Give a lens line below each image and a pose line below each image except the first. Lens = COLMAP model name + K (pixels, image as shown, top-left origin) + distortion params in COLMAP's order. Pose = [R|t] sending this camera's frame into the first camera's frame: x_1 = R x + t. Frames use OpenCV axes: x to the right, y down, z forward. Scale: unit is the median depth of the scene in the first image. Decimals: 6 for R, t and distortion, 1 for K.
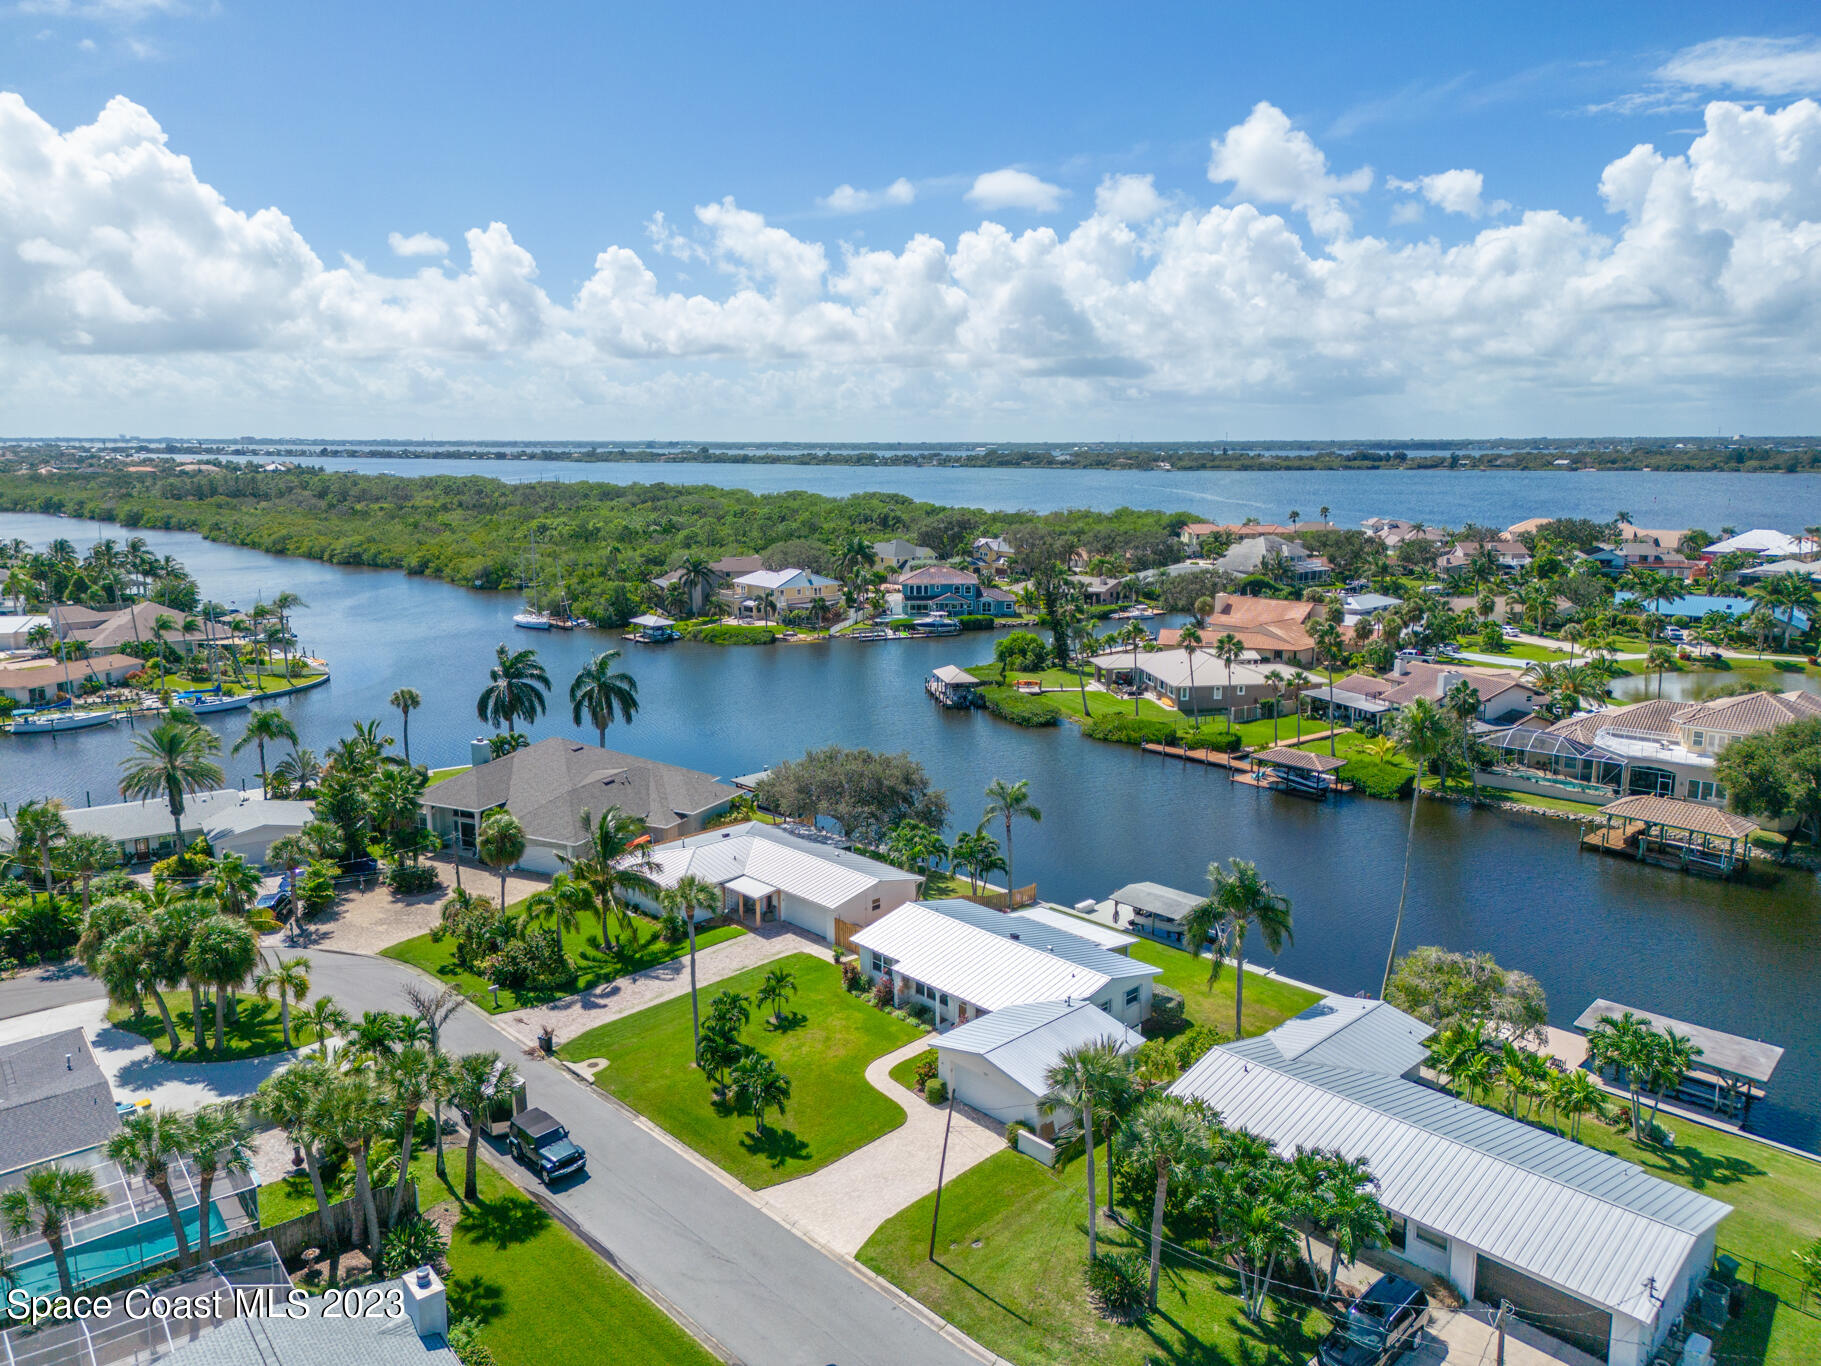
lens RADIAL K [[1272.3, 0, 914.2], [0, 1272.3, 685.3], [0, 0, 1]] dist [0.084334, -0.065337]
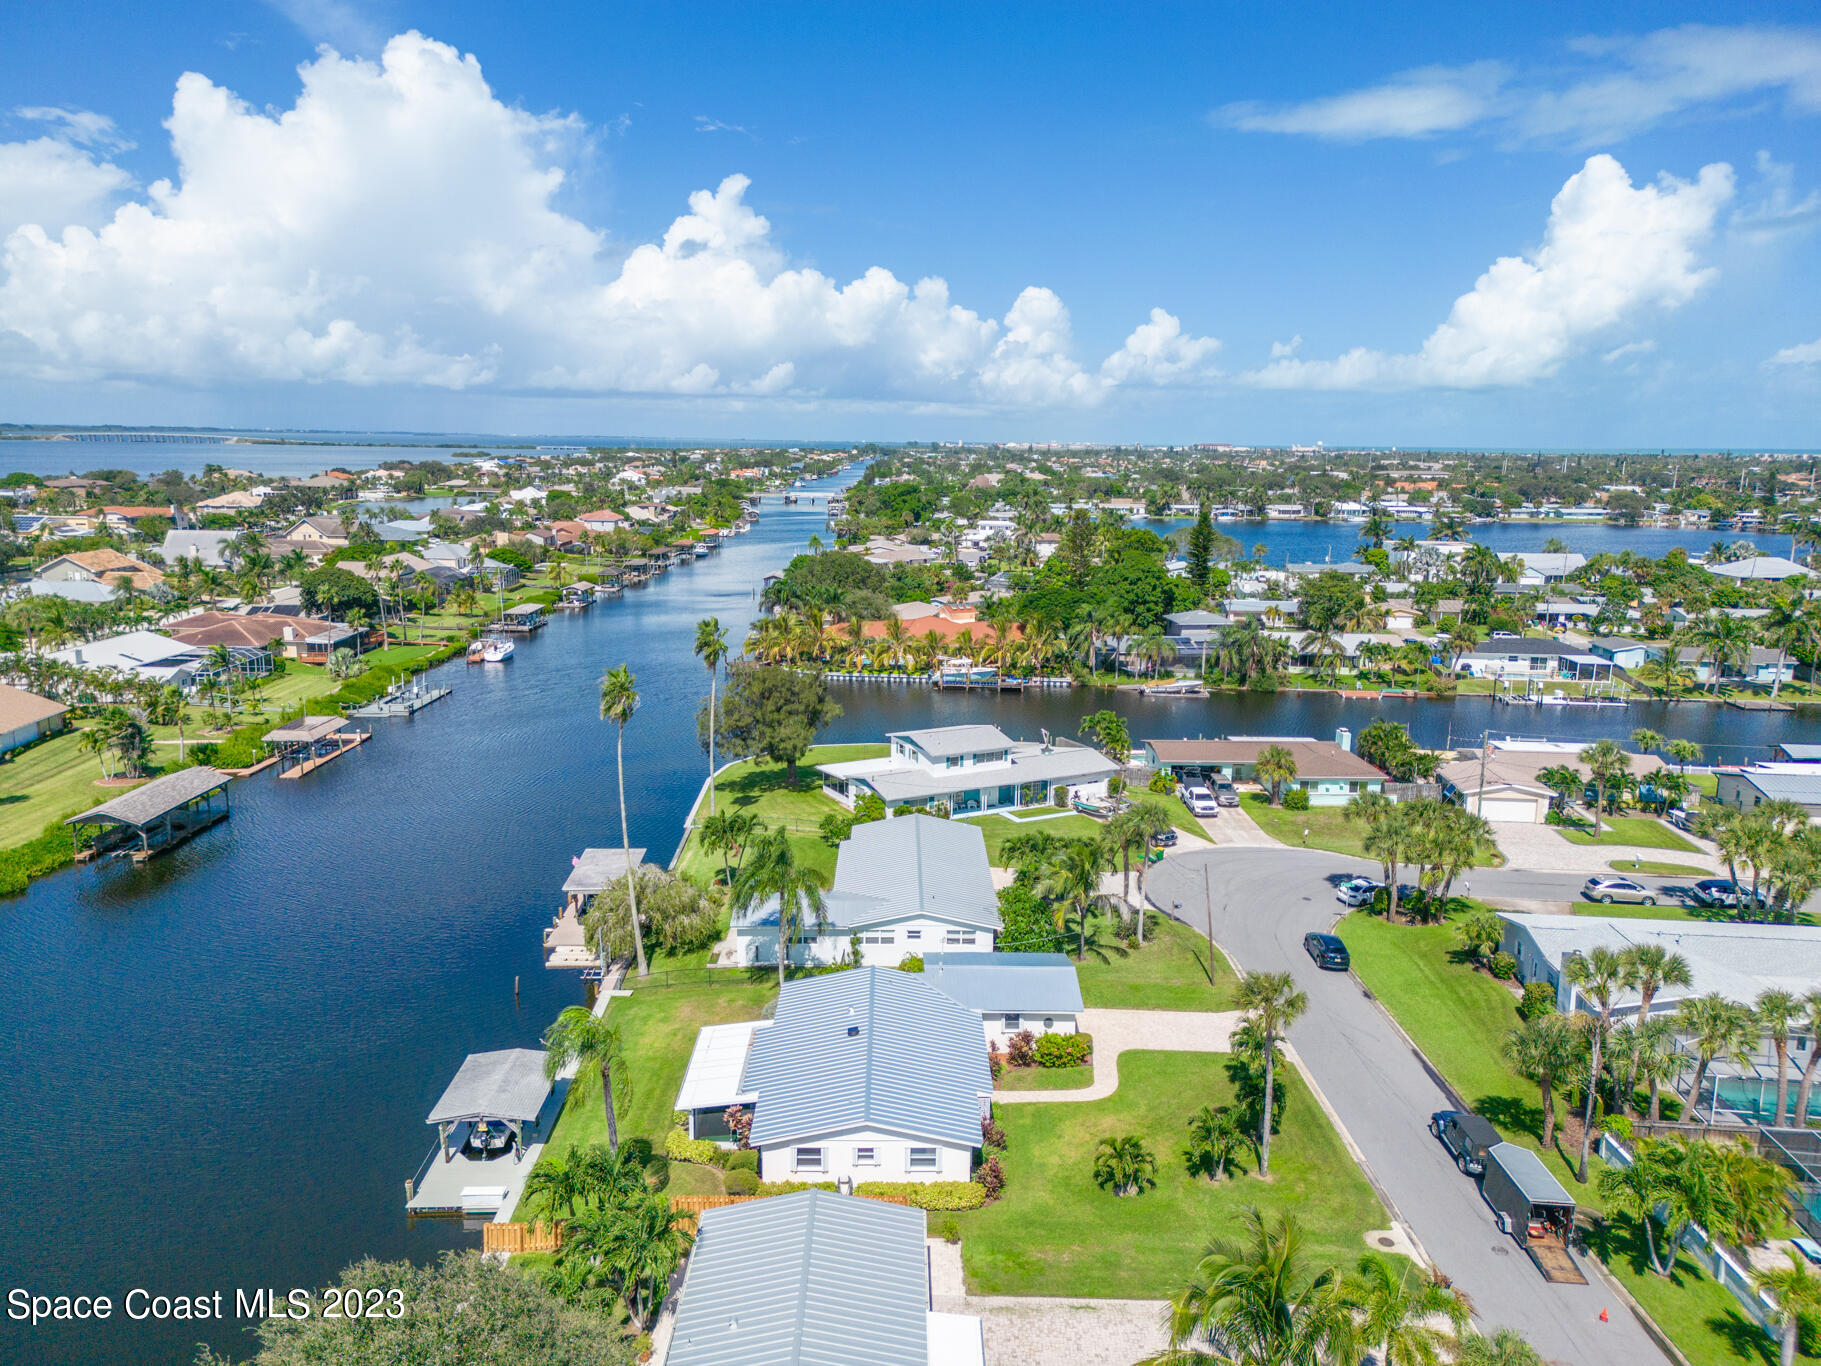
lens RADIAL K [[1279.2, 0, 914.2], [0, 1279.2, 682.9], [0, 0, 1]] dist [0.083007, -0.061383]
pose [[-0.728844, -0.135111, 0.671216, -0.257560], [0.116893, 0.941388, 0.316424, -0.146470], [-0.674628, 0.309084, -0.670332, 0.796097]]
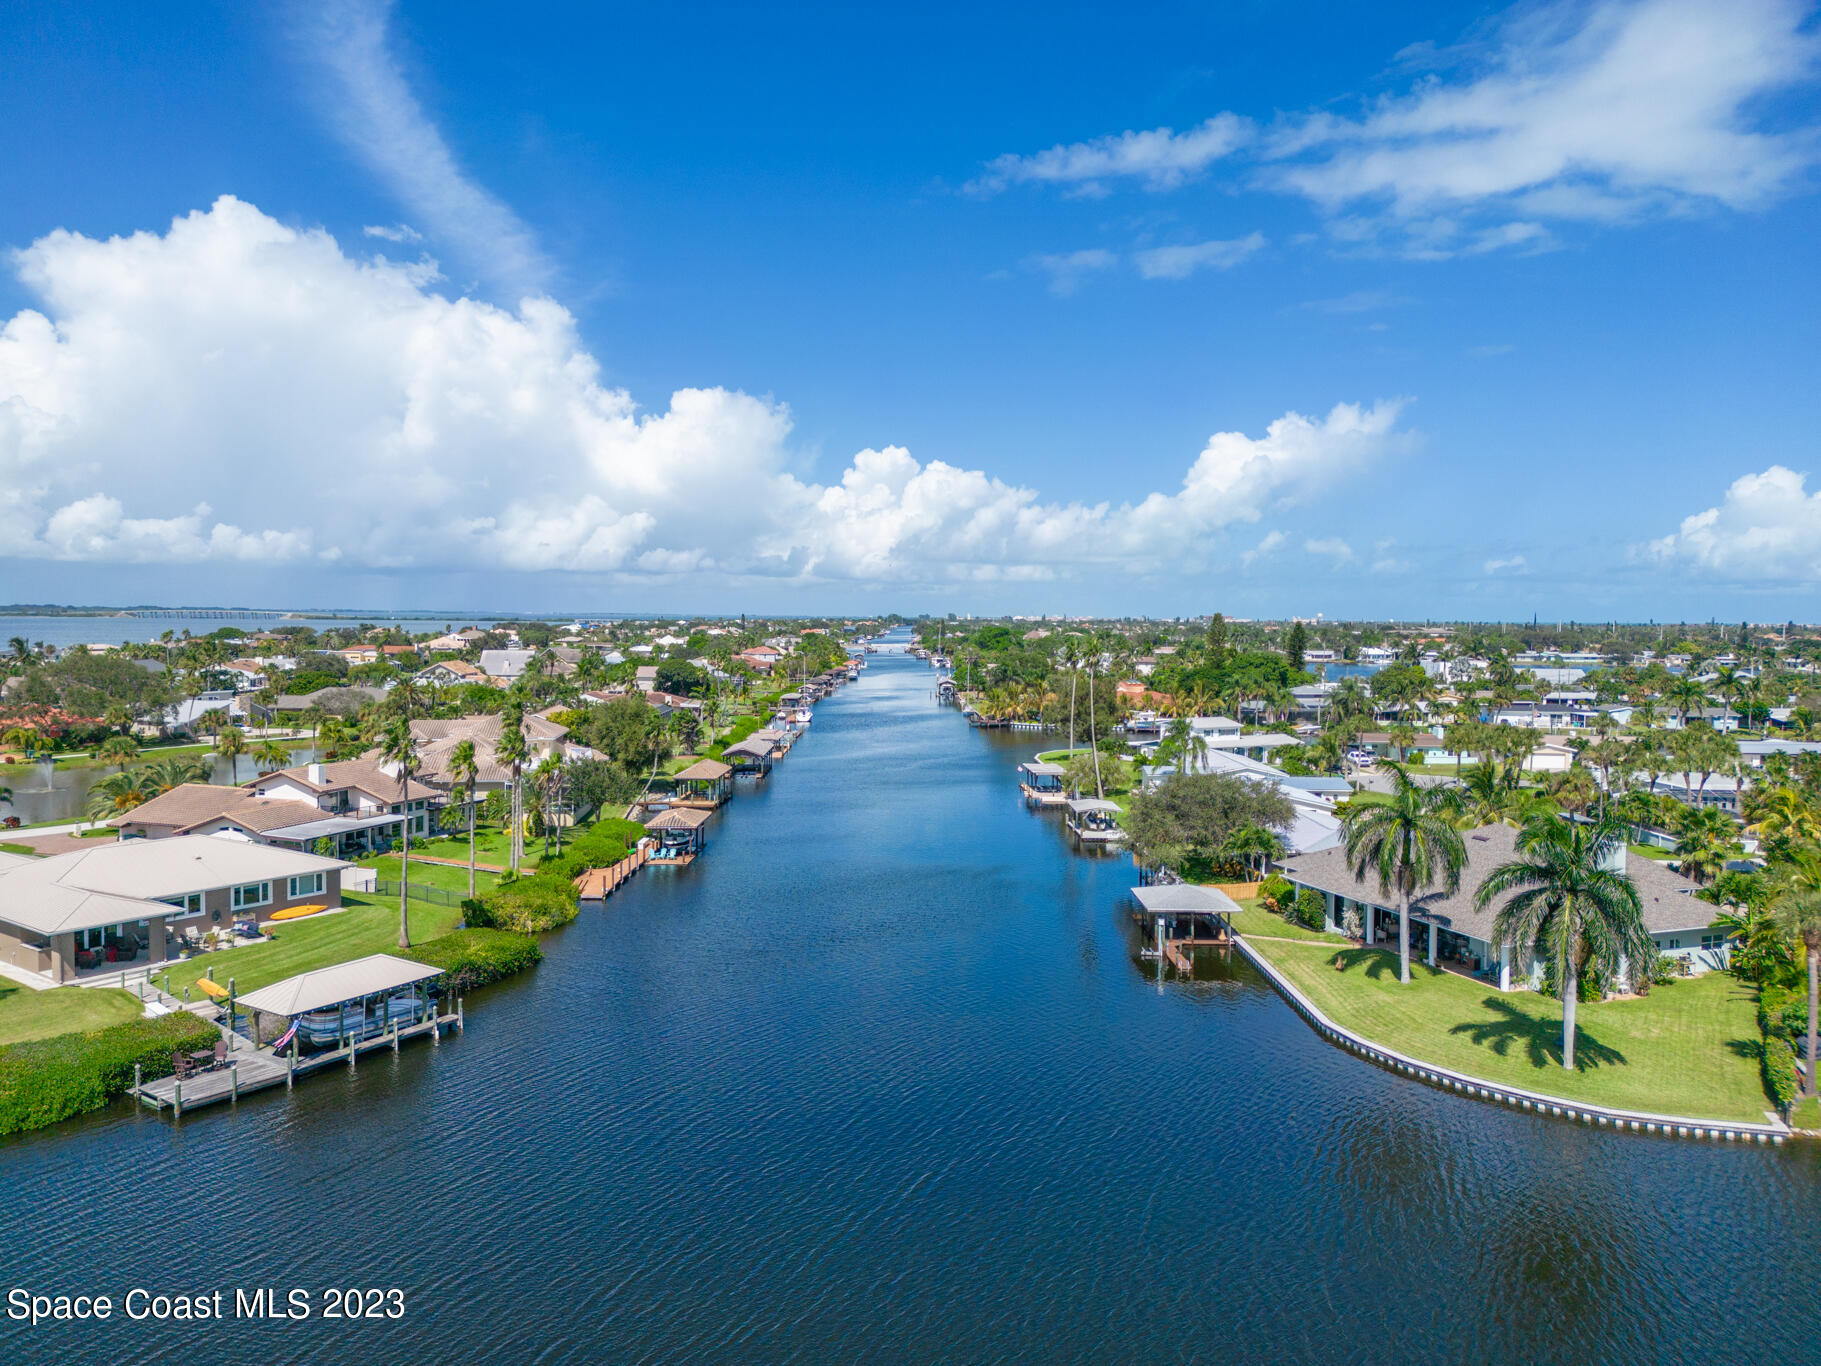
lens RADIAL K [[1281.6, 0, 914.0], [0, 1281.6, 681.7], [0, 0, 1]] dist [0.073252, -0.044464]
pose [[-0.727539, -0.040657, 0.684861, -0.432078], [0.120435, 0.975173, 0.185831, -0.178879], [-0.675413, 0.217680, -0.704580, 1.387781]]
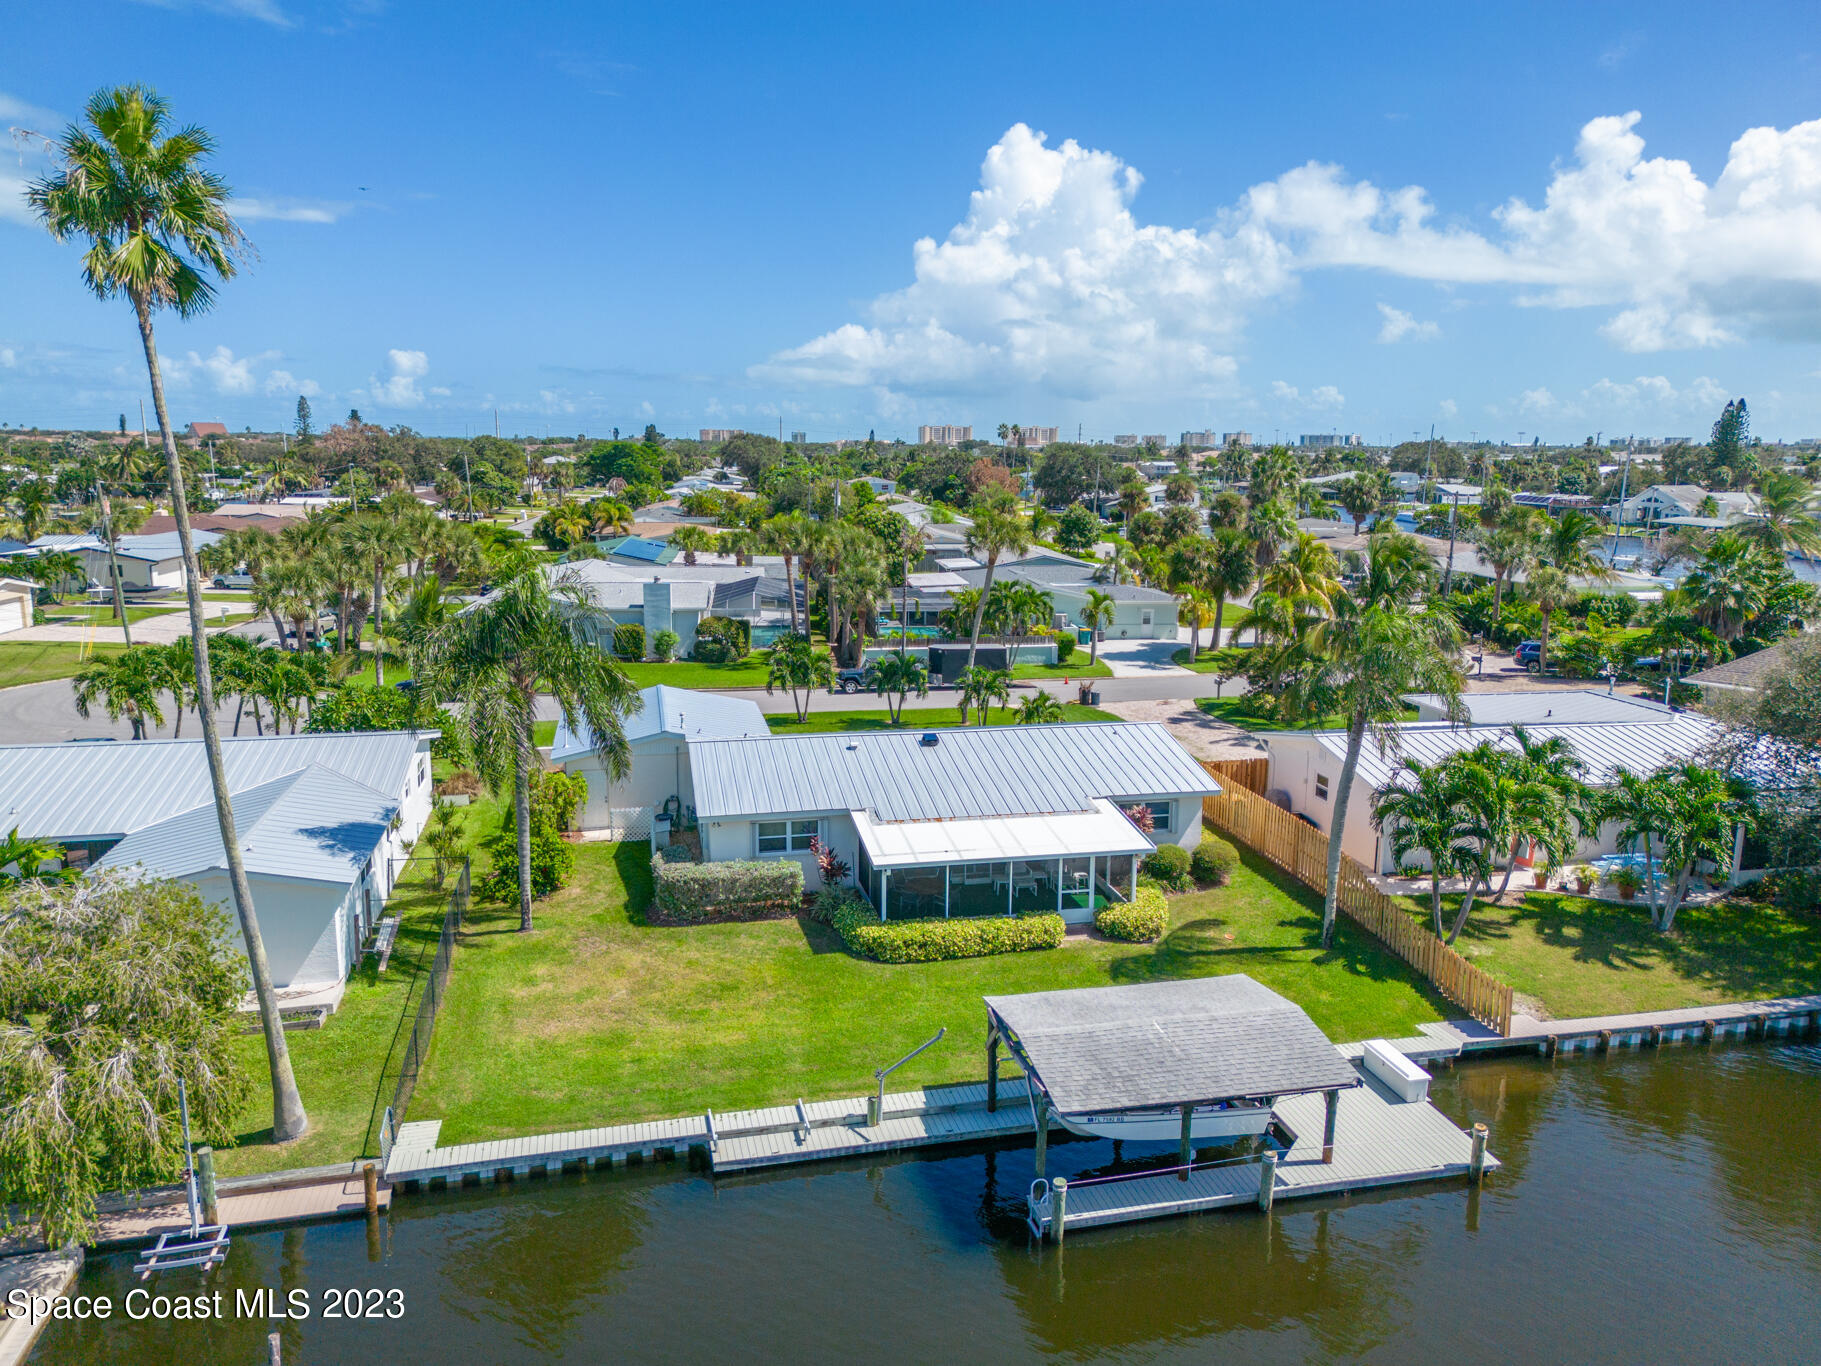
lens RADIAL K [[1279.2, 0, 914.2], [0, 1279.2, 682.9], [0, 0, 1]] dist [0.083007, -0.061383]
pose [[-0.519104, 0.153737, -0.840771, 0.295678], [-0.169712, 0.945564, 0.277681, 0.012522], [0.837693, 0.286835, -0.464755, 0.679717]]
